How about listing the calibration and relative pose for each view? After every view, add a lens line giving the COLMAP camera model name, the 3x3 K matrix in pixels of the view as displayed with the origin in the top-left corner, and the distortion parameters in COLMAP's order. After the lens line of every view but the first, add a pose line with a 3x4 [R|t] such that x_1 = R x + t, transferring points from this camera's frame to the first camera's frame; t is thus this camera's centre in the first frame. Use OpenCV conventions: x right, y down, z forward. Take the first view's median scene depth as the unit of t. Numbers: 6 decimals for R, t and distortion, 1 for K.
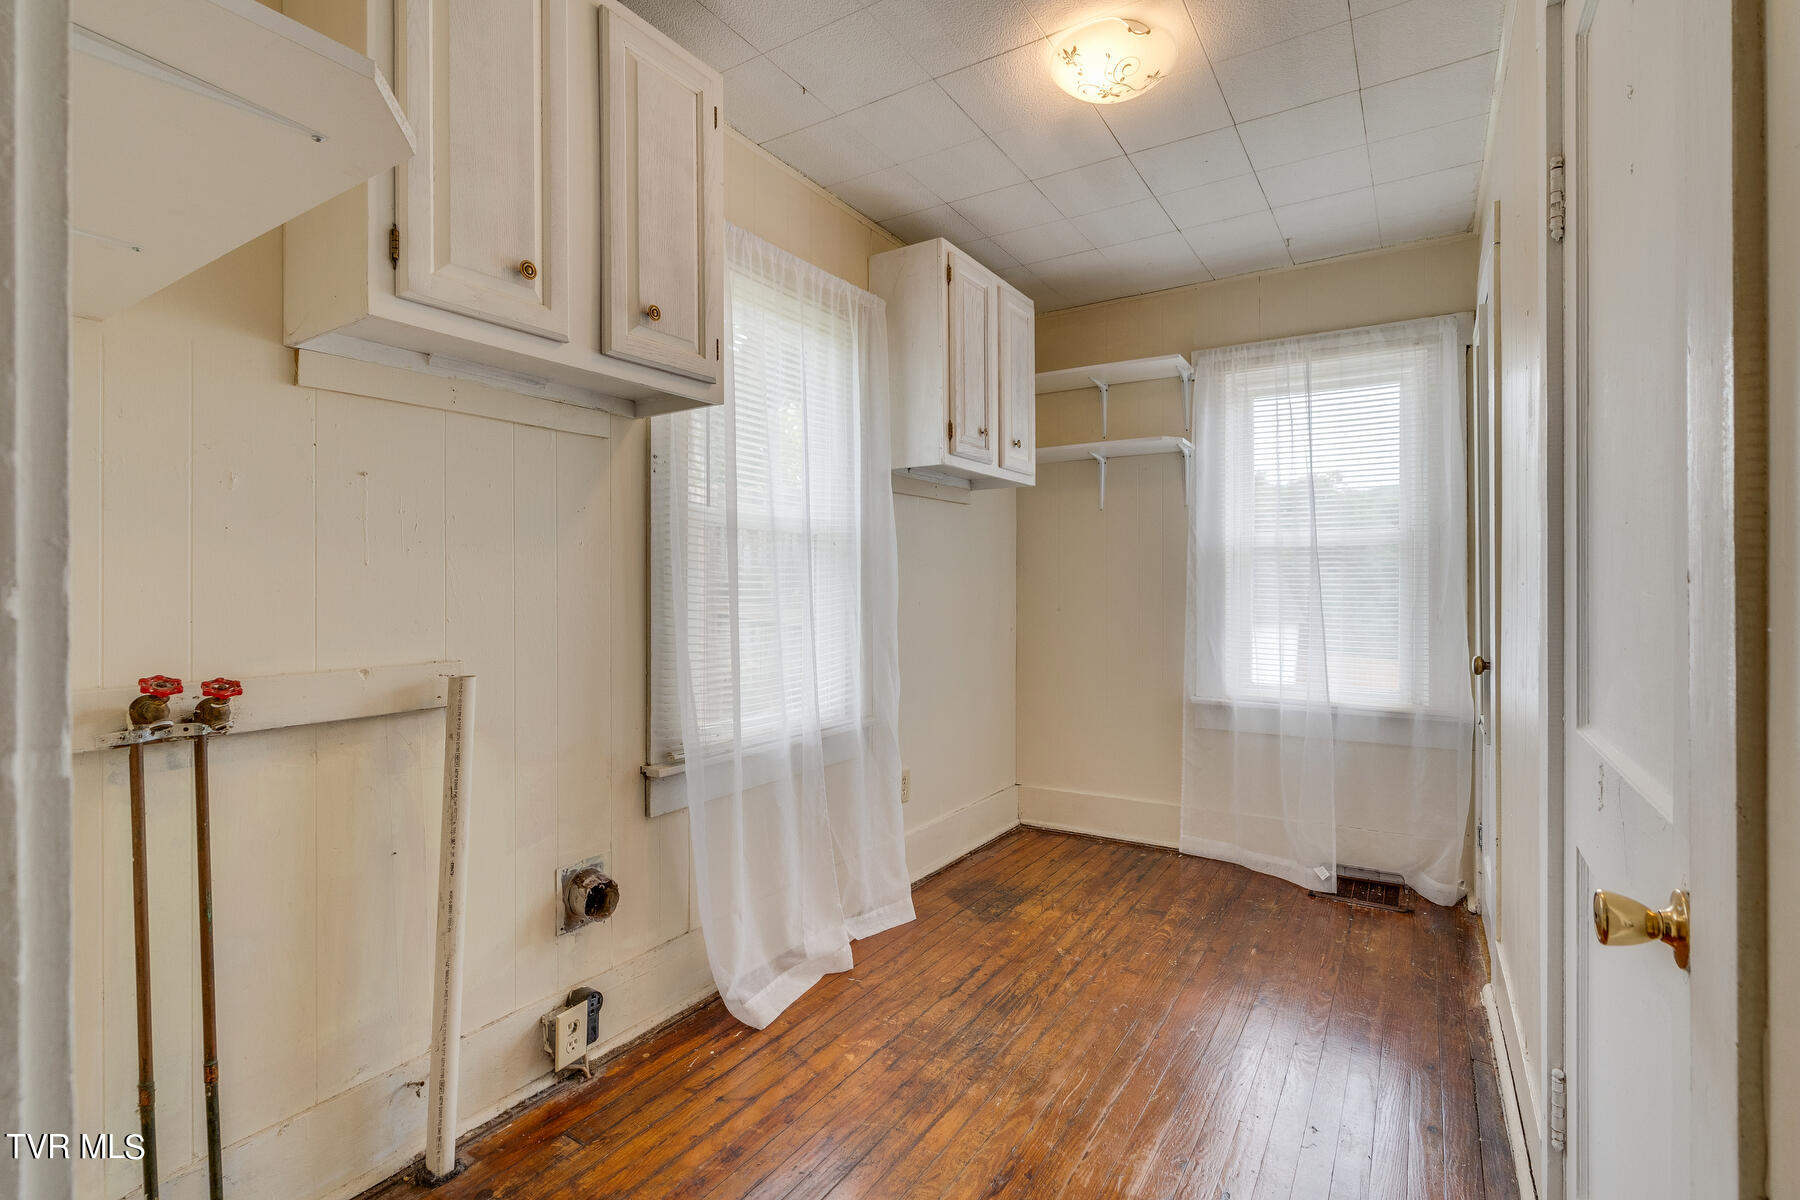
lens RADIAL K [[811.7, 0, 893.1], [0, 811.7, 600.4], [0, 0, 1]] dist [-0.001482, 0.000242]
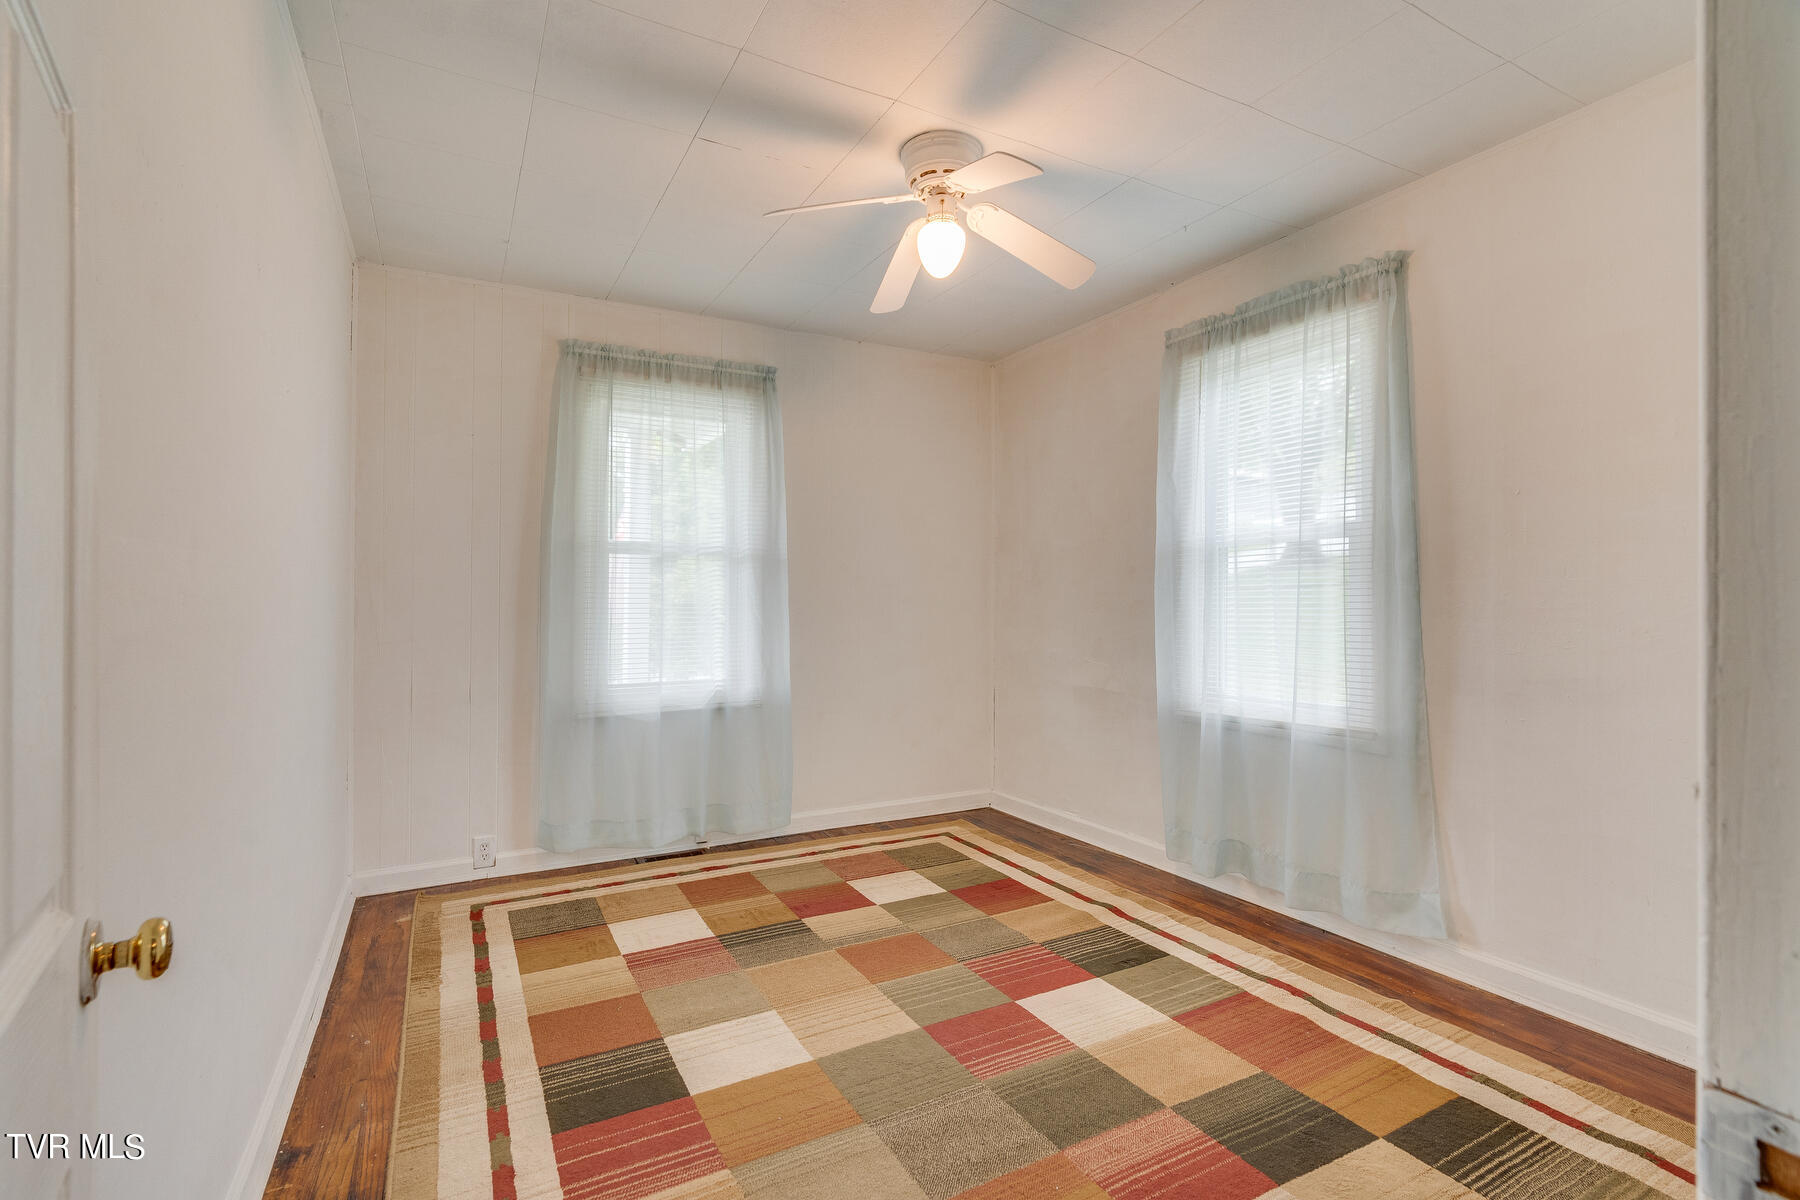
lens RADIAL K [[811.7, 0, 893.1], [0, 811.7, 600.4], [0, 0, 1]] dist [-0.001482, 0.000242]
pose [[0.873950, 0.004193, -0.485998, 0.650727], [-0.008183, 0.999948, -0.006087, -0.003570], [0.485947, 0.009297, 0.873939, -0.019505]]
